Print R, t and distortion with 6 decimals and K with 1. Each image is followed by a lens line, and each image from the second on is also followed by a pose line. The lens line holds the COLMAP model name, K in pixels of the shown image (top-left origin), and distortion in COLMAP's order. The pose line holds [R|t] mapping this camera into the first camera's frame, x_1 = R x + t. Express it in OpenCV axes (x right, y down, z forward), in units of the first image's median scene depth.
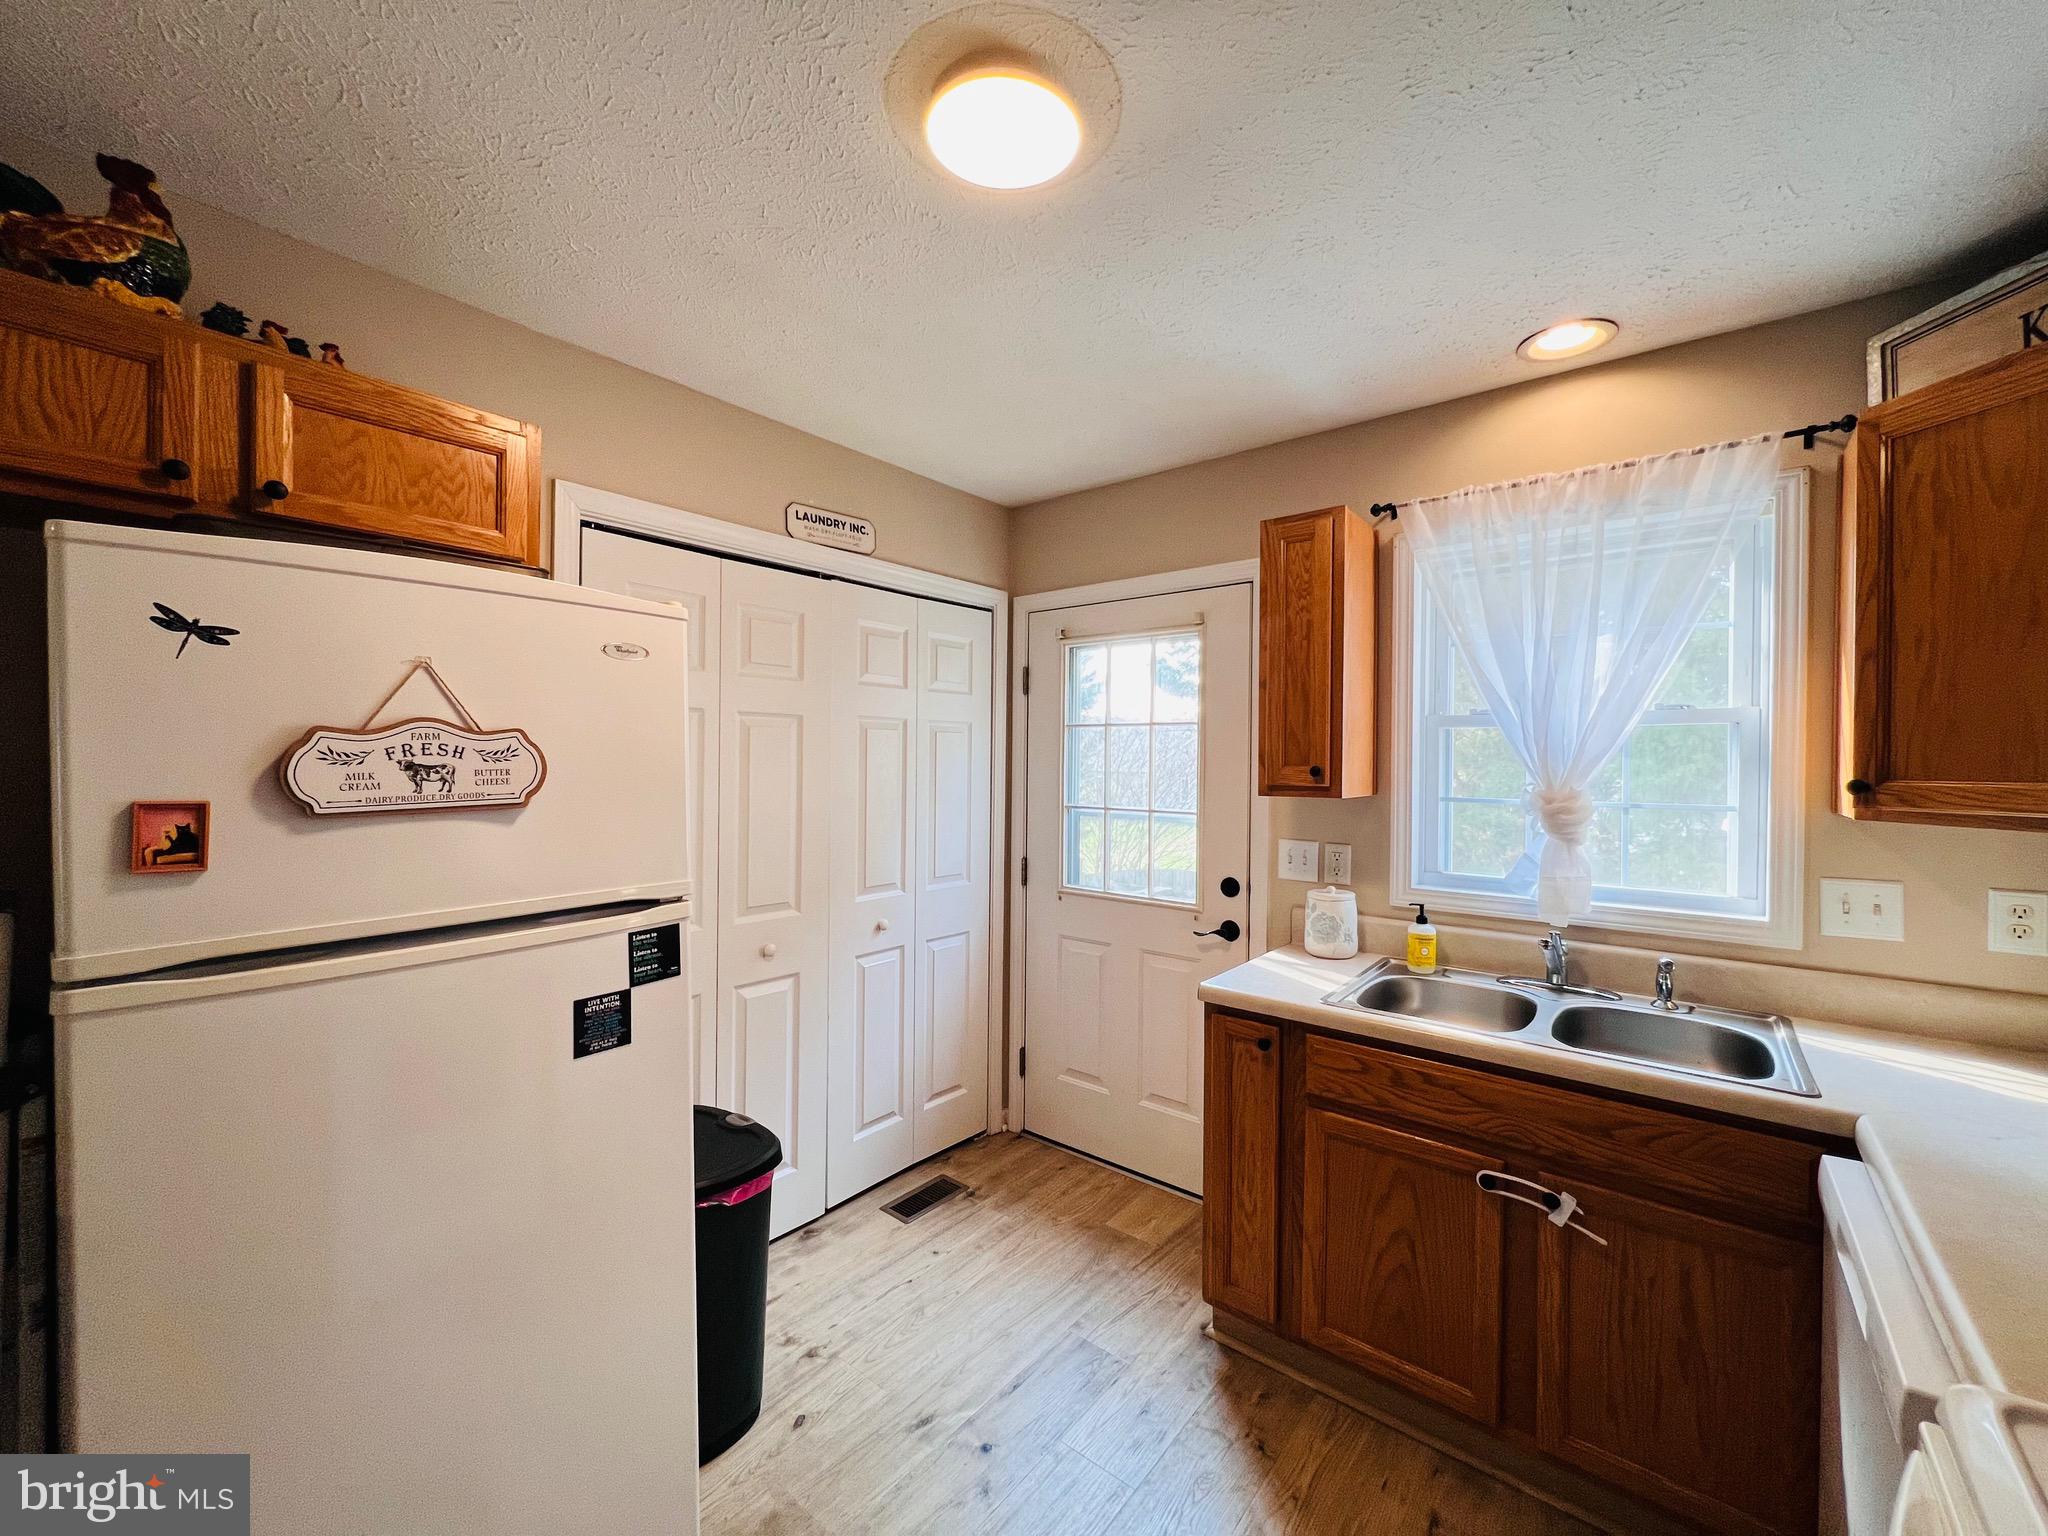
lens RADIAL K [[817.1, 0, 1024.0], [0, 817.1, 768.0], [0, 0, 1]] dist [-0.001979, 0.000265]
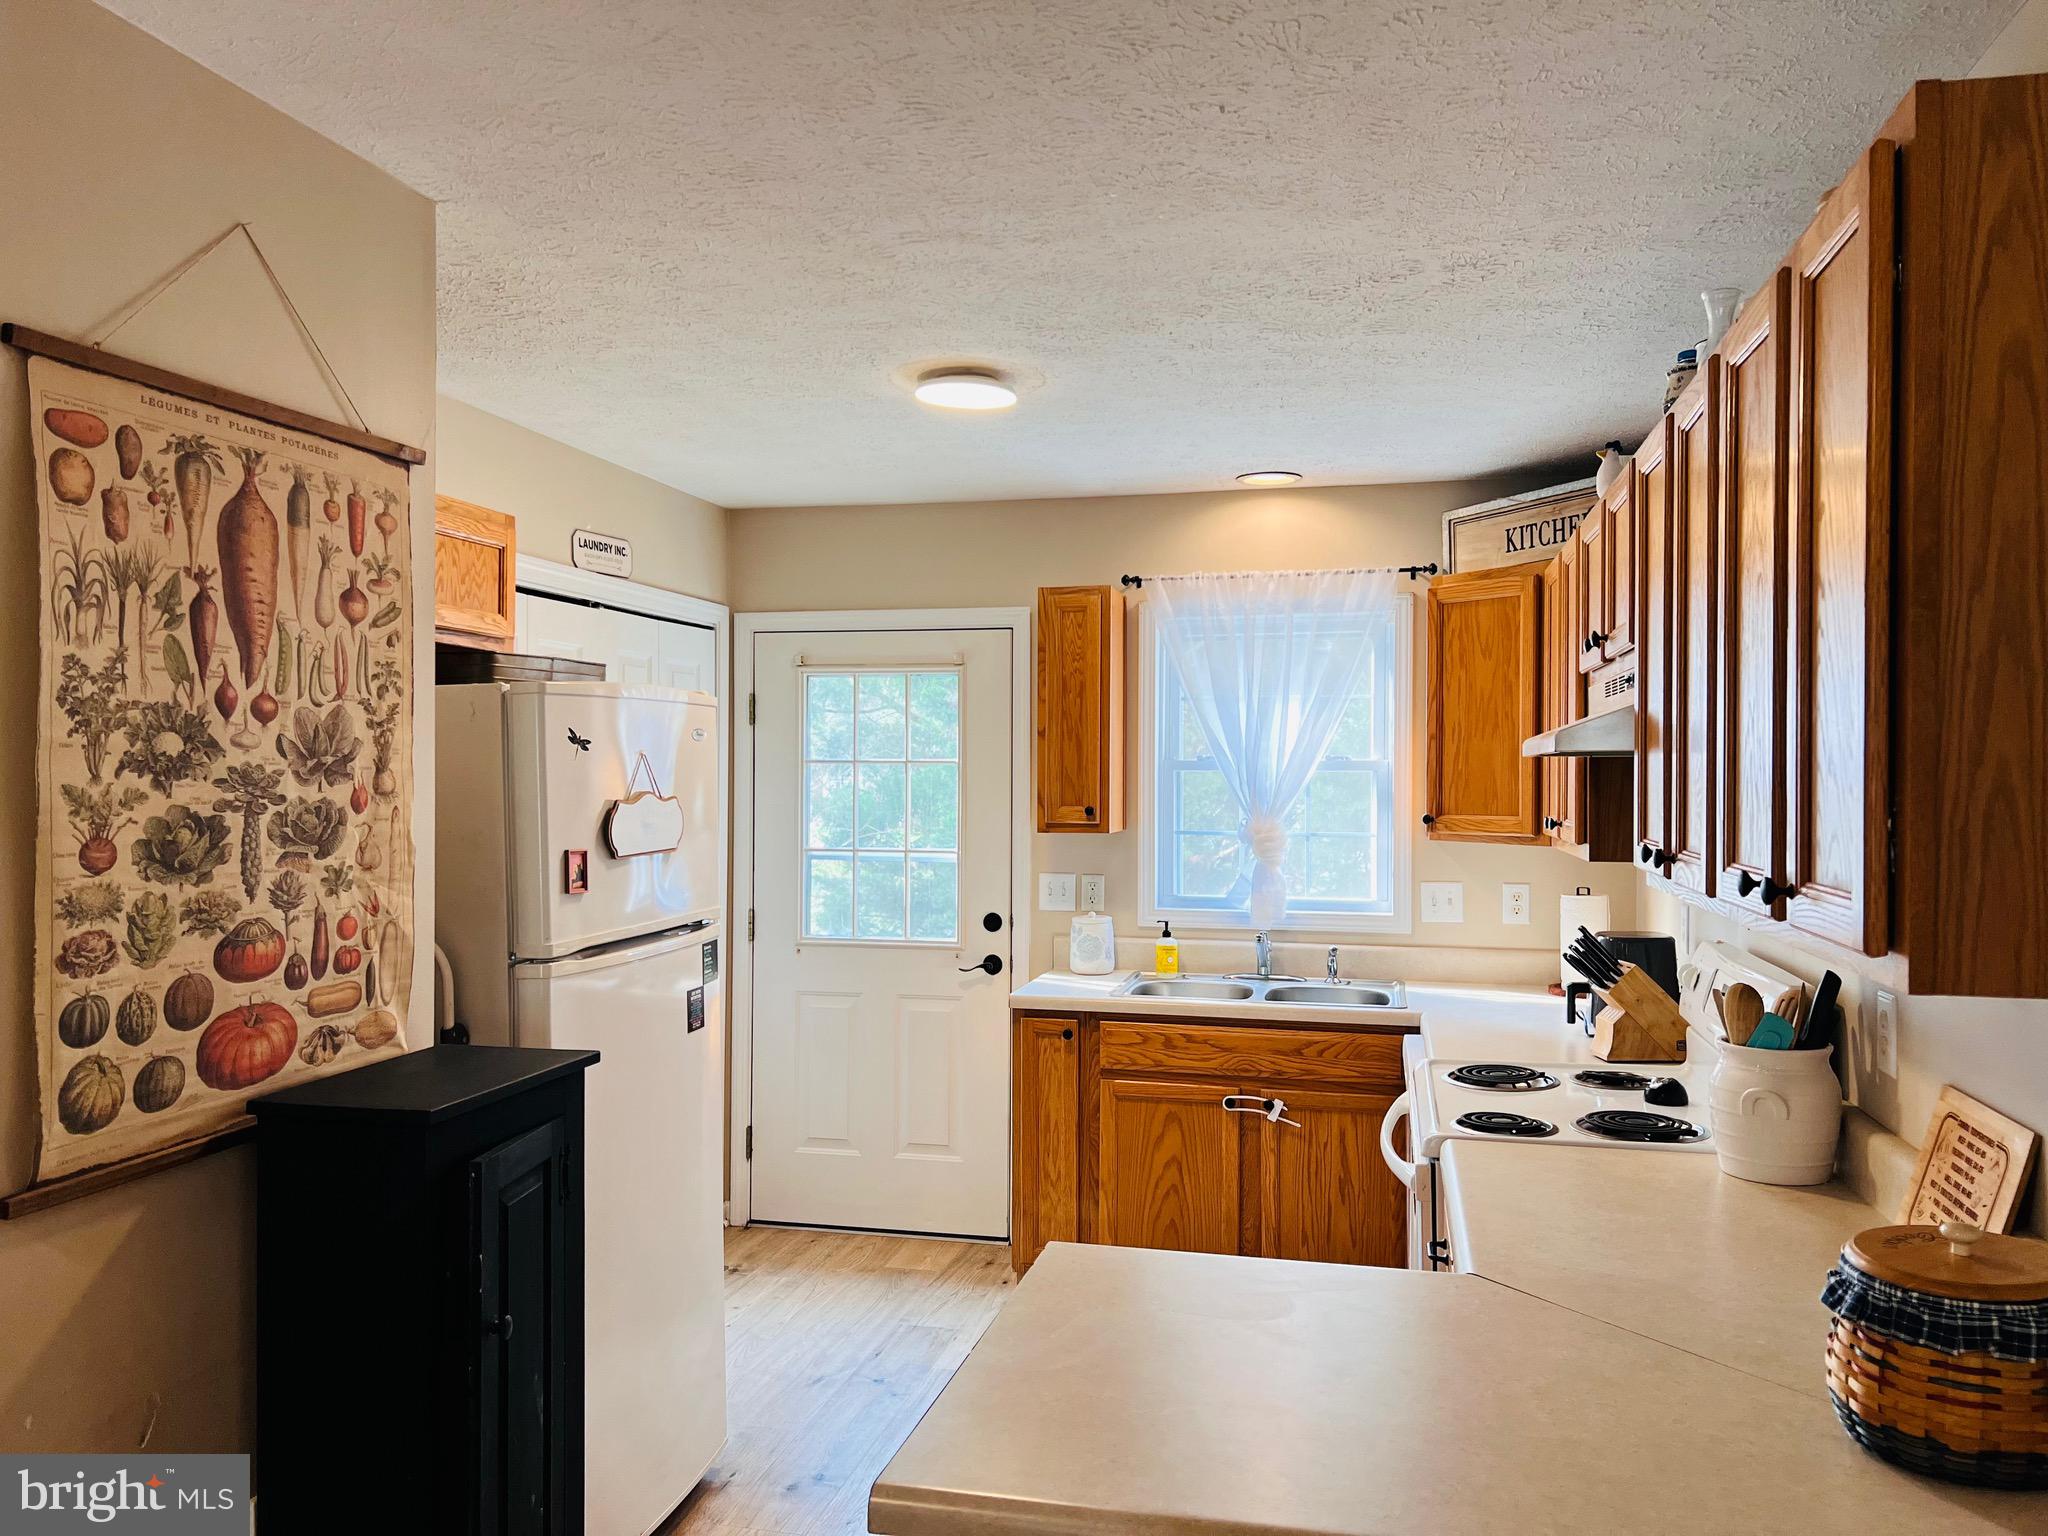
lens RADIAL K [[1540.3, 0, 1028.1], [0, 1540.3, 792.2], [0, 0, 1]] dist [0.076795, -0.093028]
pose [[0.897311, -0.009608, 0.441294, -0.748642], [0.007813, 0.999952, 0.005885, -0.039339], [-0.441329, -0.001833, 0.897343, -1.012332]]
